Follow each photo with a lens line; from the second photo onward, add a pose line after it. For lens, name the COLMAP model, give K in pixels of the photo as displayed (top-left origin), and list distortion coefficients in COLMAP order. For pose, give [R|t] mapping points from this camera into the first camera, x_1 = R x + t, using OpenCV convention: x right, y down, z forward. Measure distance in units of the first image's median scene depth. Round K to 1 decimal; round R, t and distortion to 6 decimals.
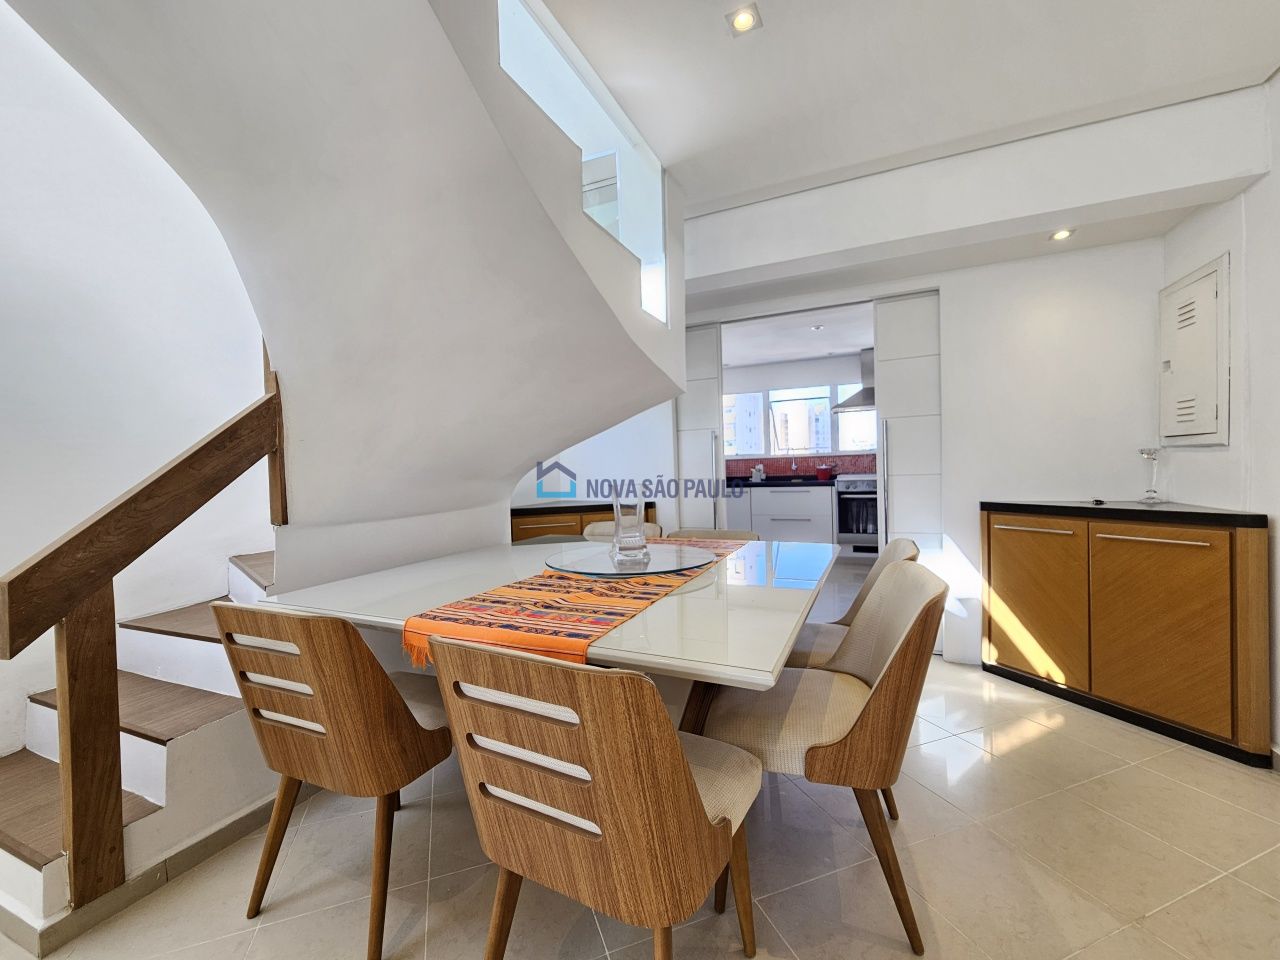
lens RADIAL K [[525.5, 0, 642.2], [0, 525.5, 480.5], [0, 0, 1]] dist [0.000154, 0.000102]
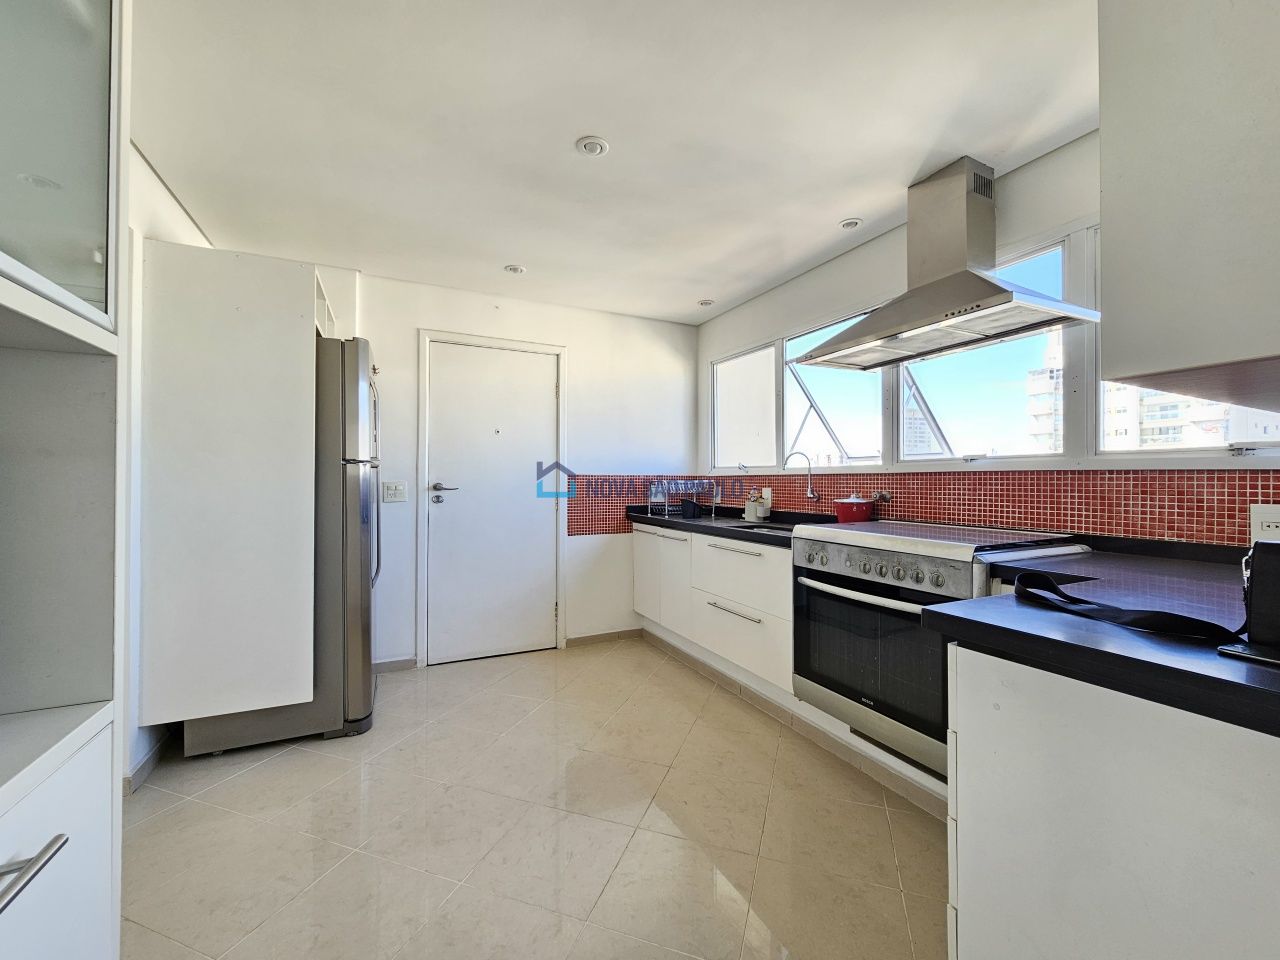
lens RADIAL K [[525.5, 0, 641.7], [0, 525.5, 476.5], [0, 0, 1]] dist [0.000154, 0.000102]
pose [[0.765128, 0.026998, -0.643312, 0.486032], [-0.040114, 0.999178, -0.005776, -0.035001], [0.642627, 0.030225, 0.765583, 0.559677]]
